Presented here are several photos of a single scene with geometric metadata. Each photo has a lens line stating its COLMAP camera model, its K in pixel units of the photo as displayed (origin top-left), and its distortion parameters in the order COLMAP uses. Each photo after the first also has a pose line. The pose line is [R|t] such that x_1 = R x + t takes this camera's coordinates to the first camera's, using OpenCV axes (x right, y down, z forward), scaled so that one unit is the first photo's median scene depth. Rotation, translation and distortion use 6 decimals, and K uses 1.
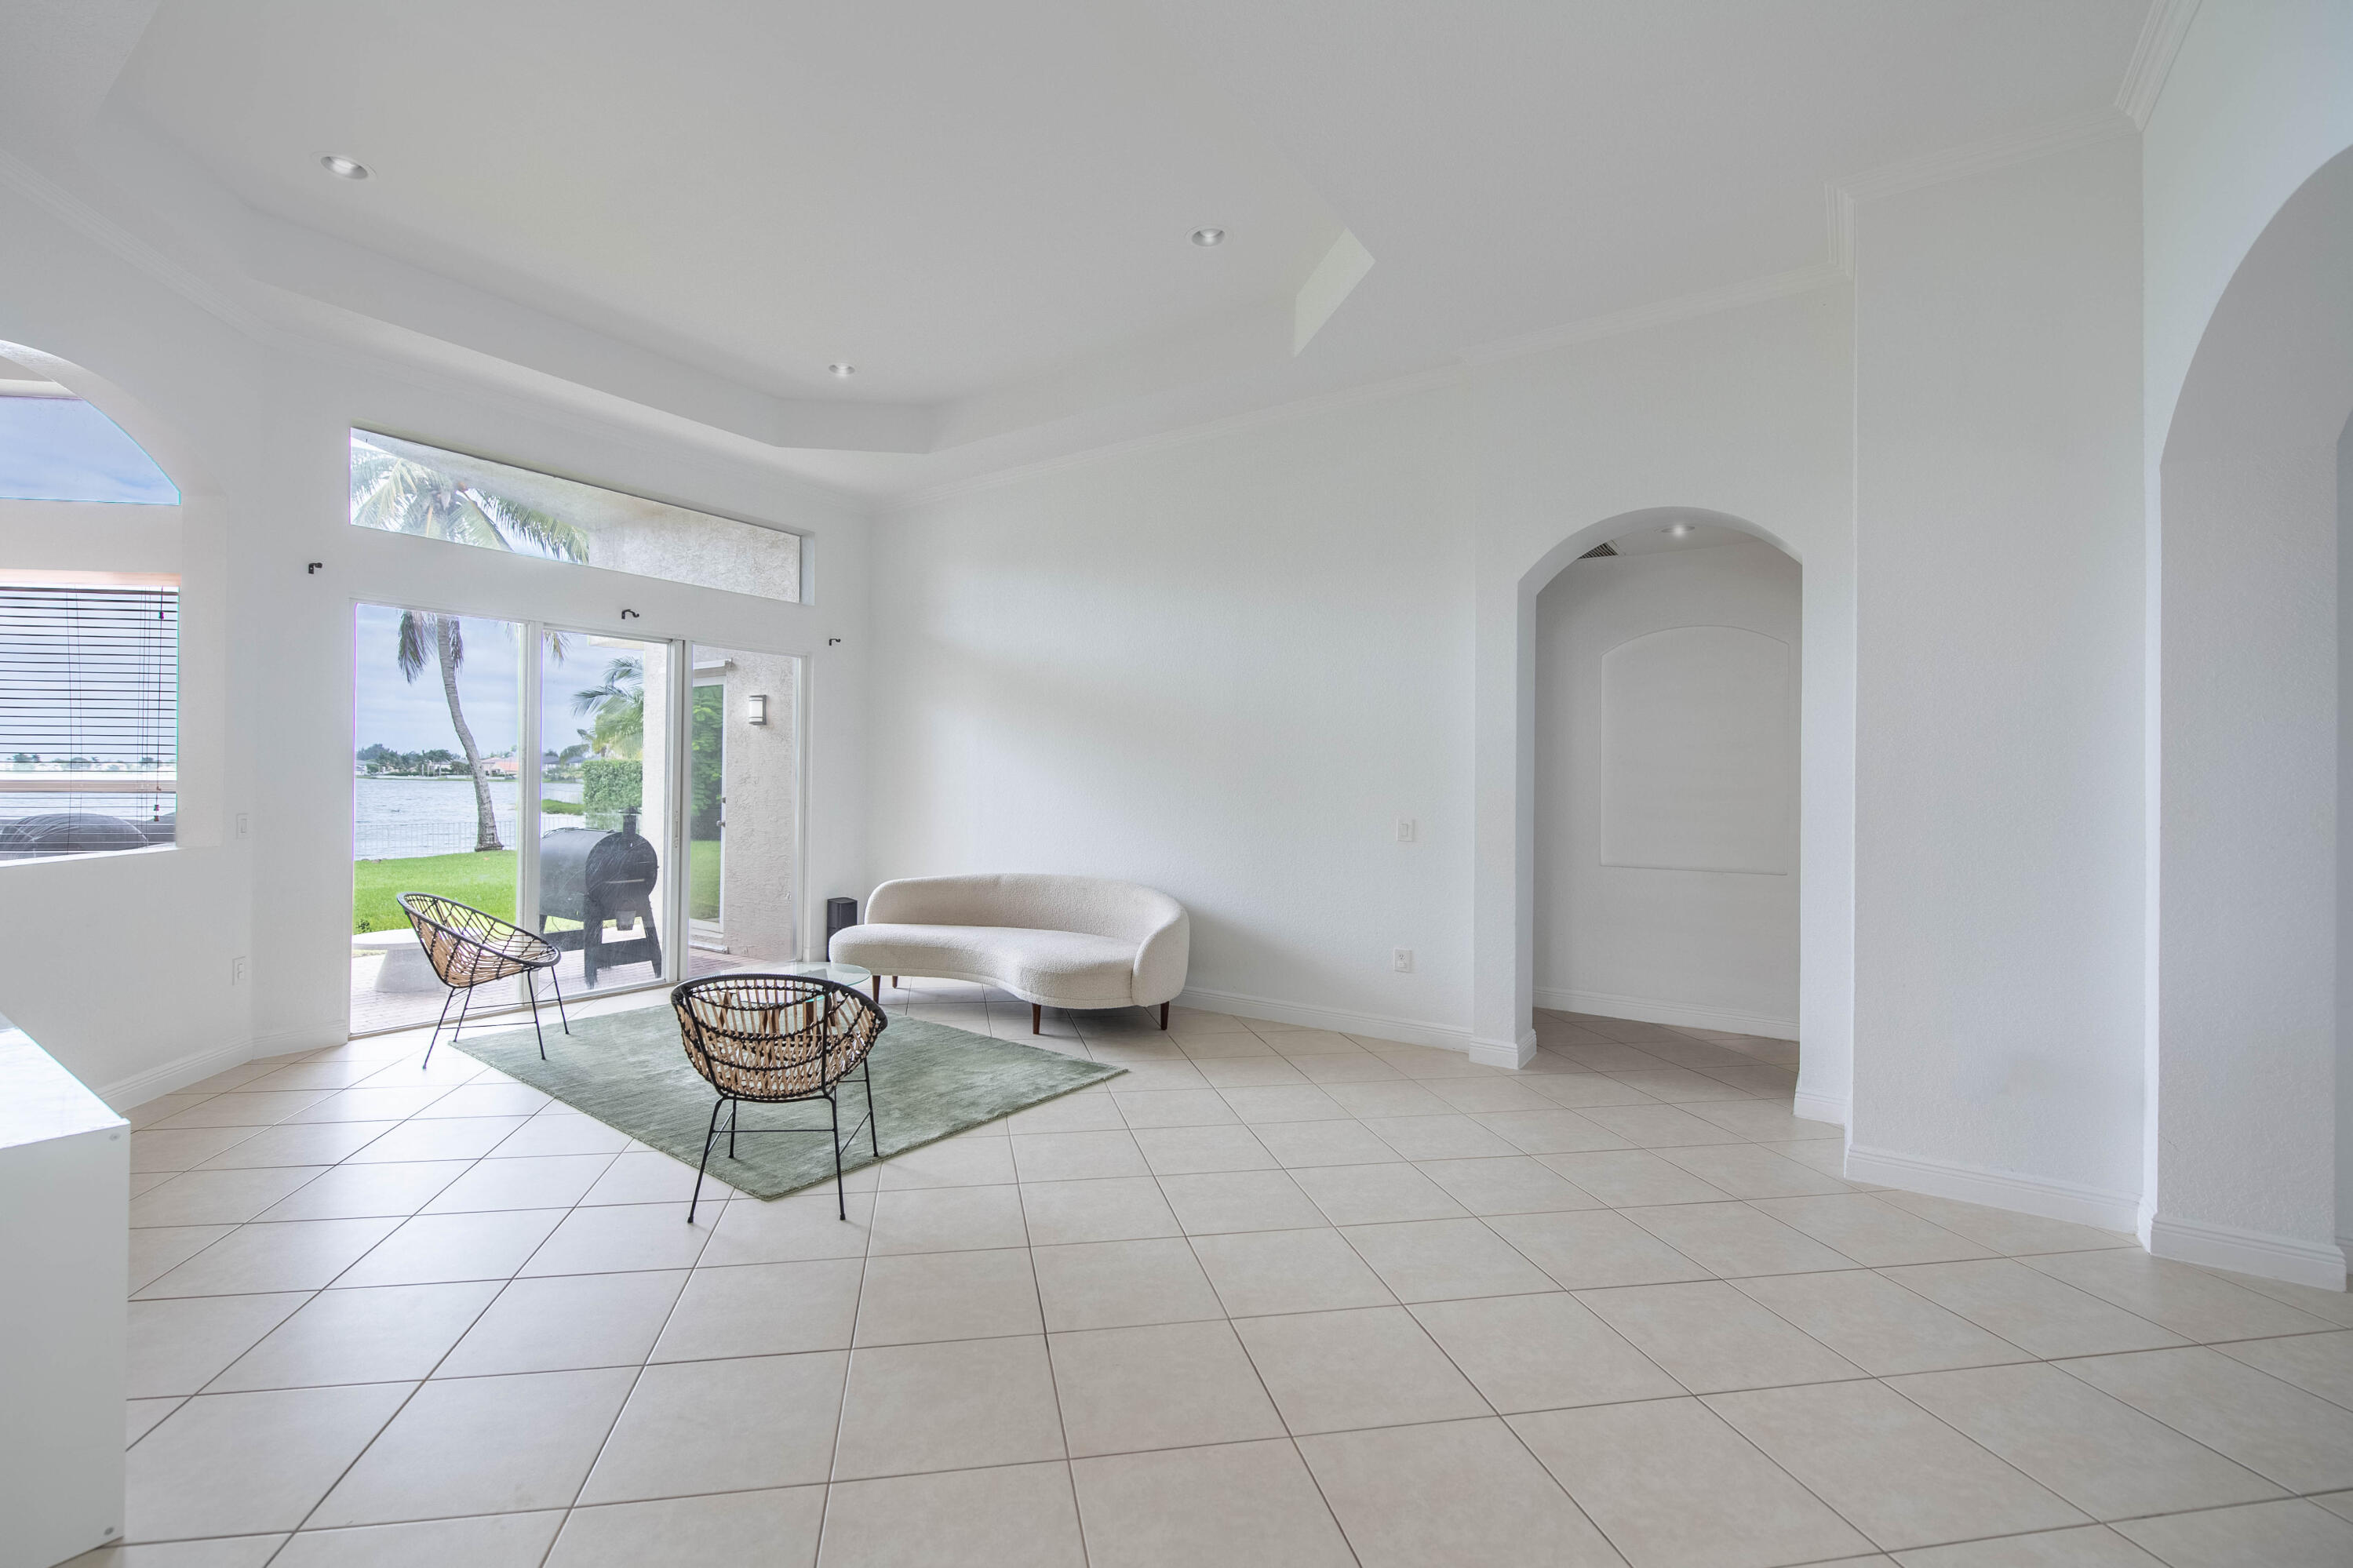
lens RADIAL K [[990.6, 0, 1113.5], [0, 990.6, 771.0], [0, 0, 1]] dist [-0.002541, -0.000992]
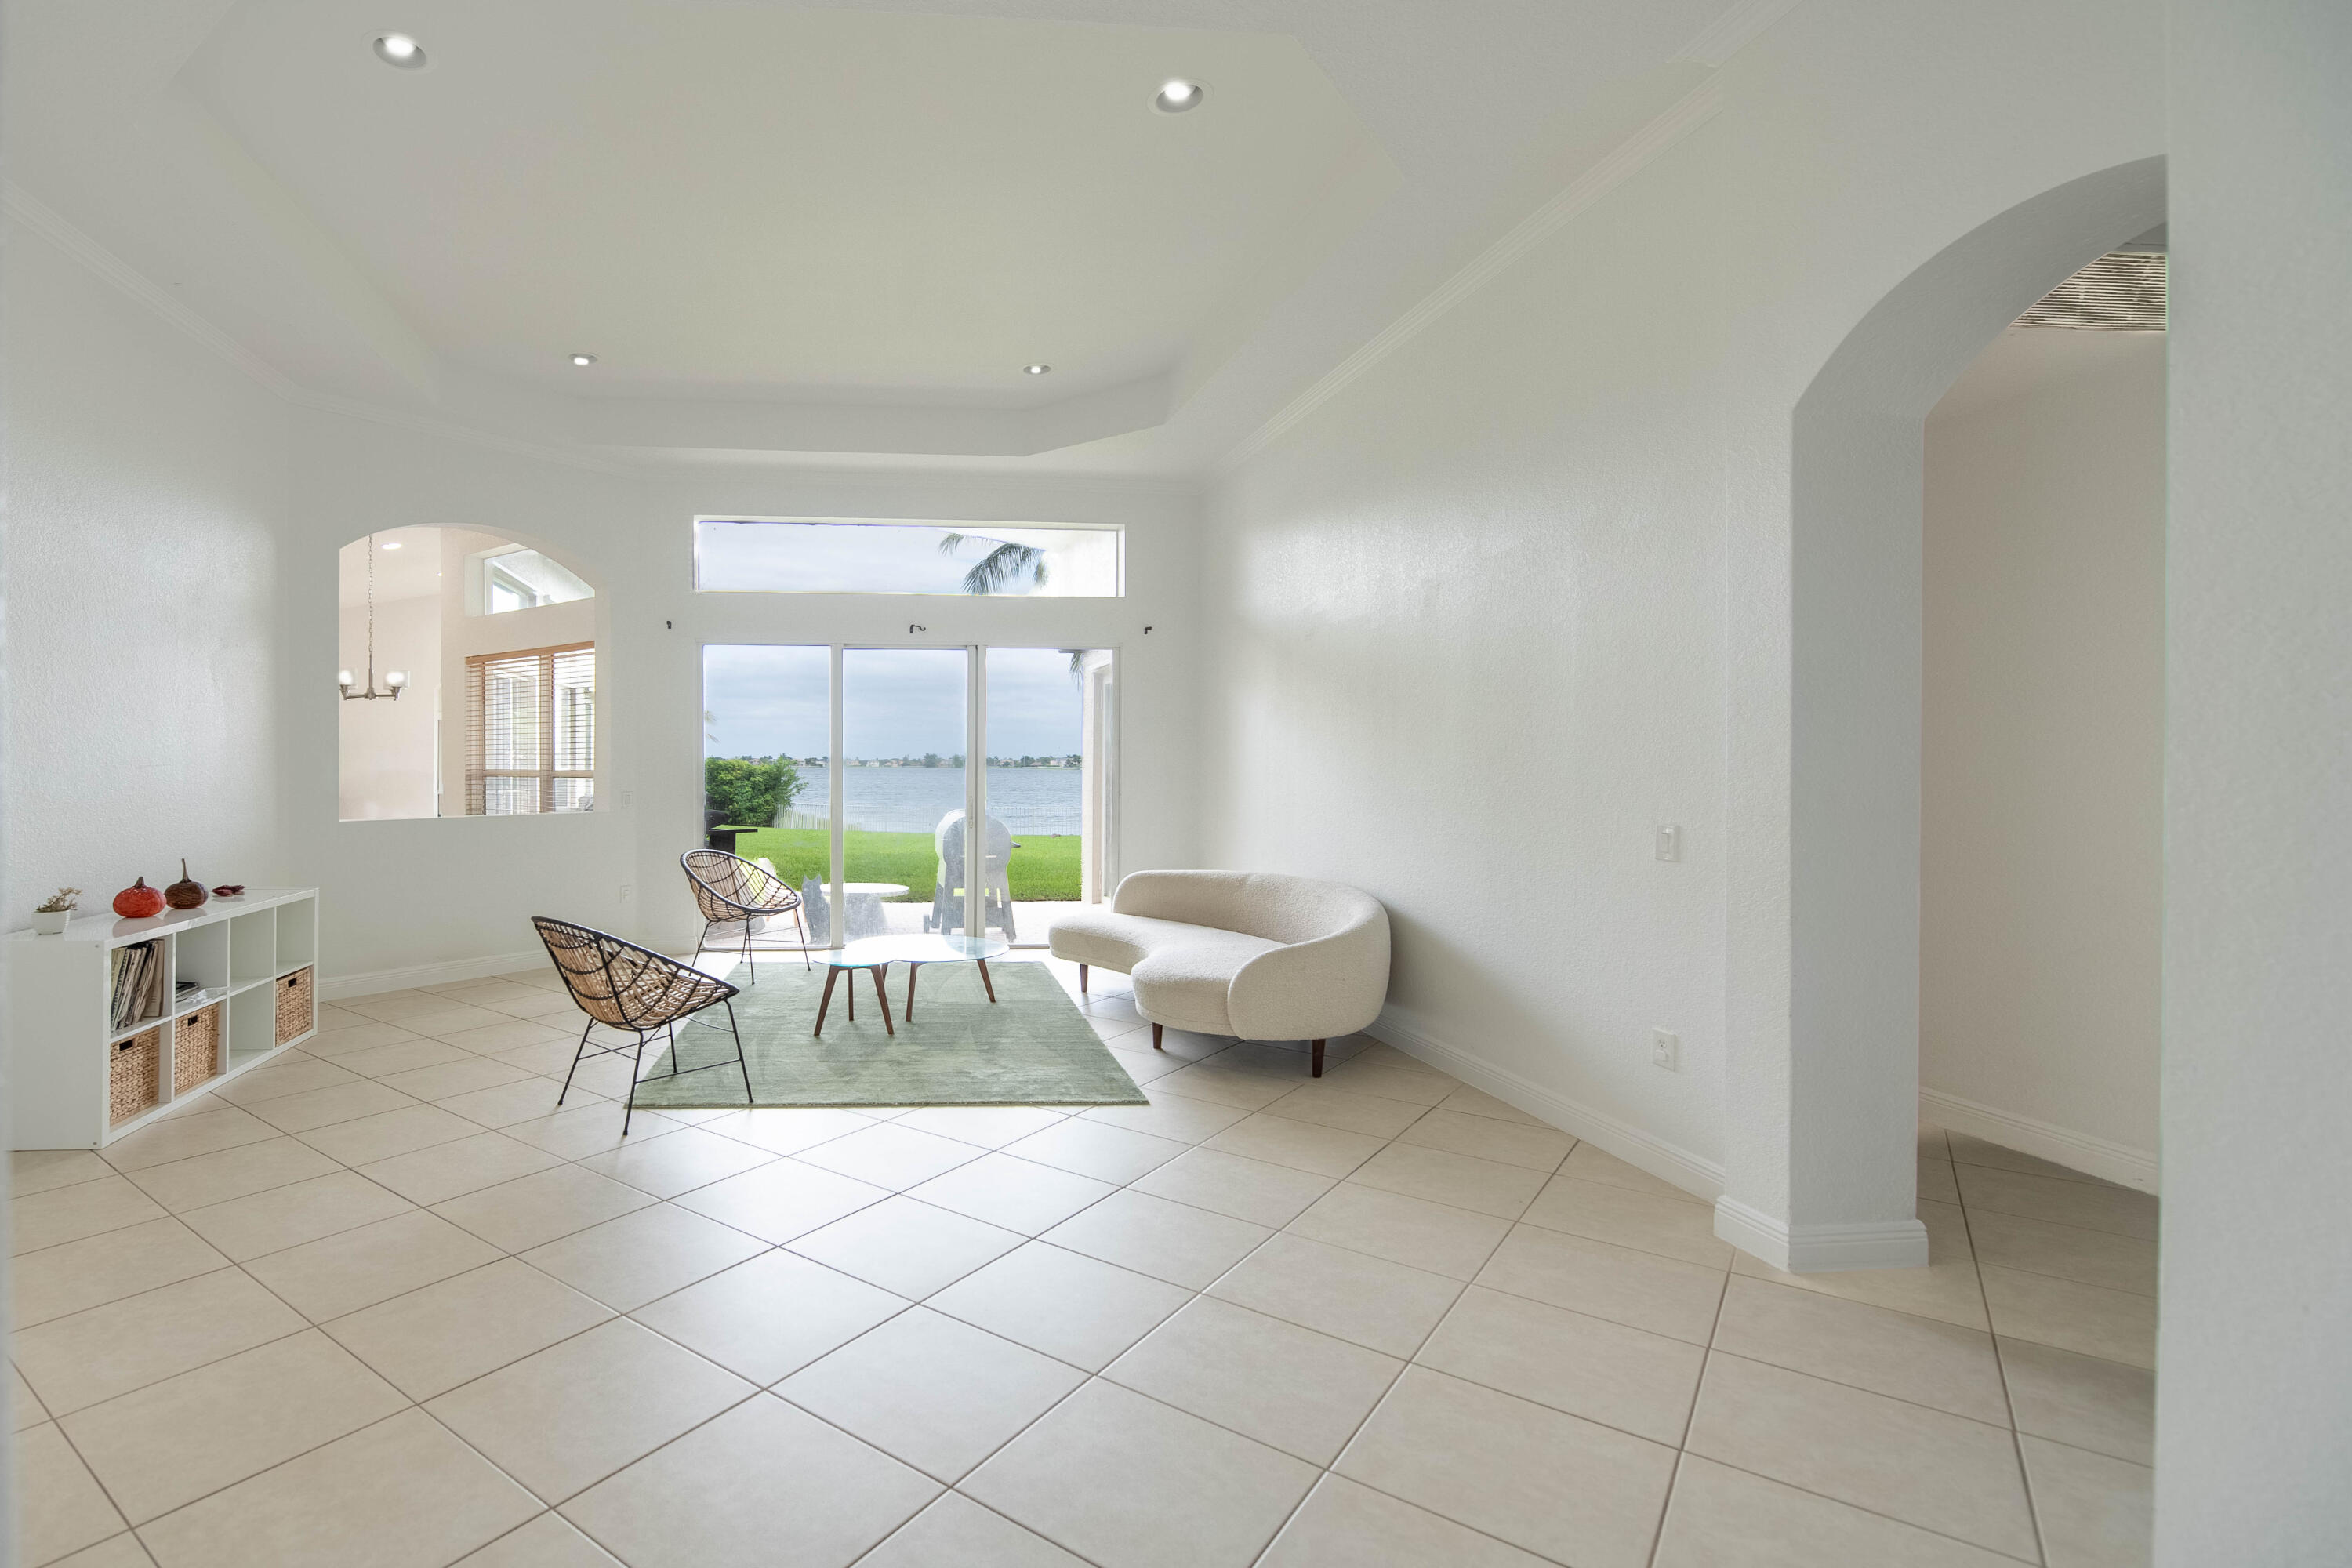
lens RADIAL K [[1078.9, 0, 1210.1], [0, 1078.9, 761.8], [0, 0, 1]] dist [-0.003452, -0.000709]
pose [[0.693424, -0.010360, -0.720455, 0.683888], [0.008167, 0.999945, -0.006519, 0.011562], [0.720483, -0.001363, 0.693471, 0.362816]]
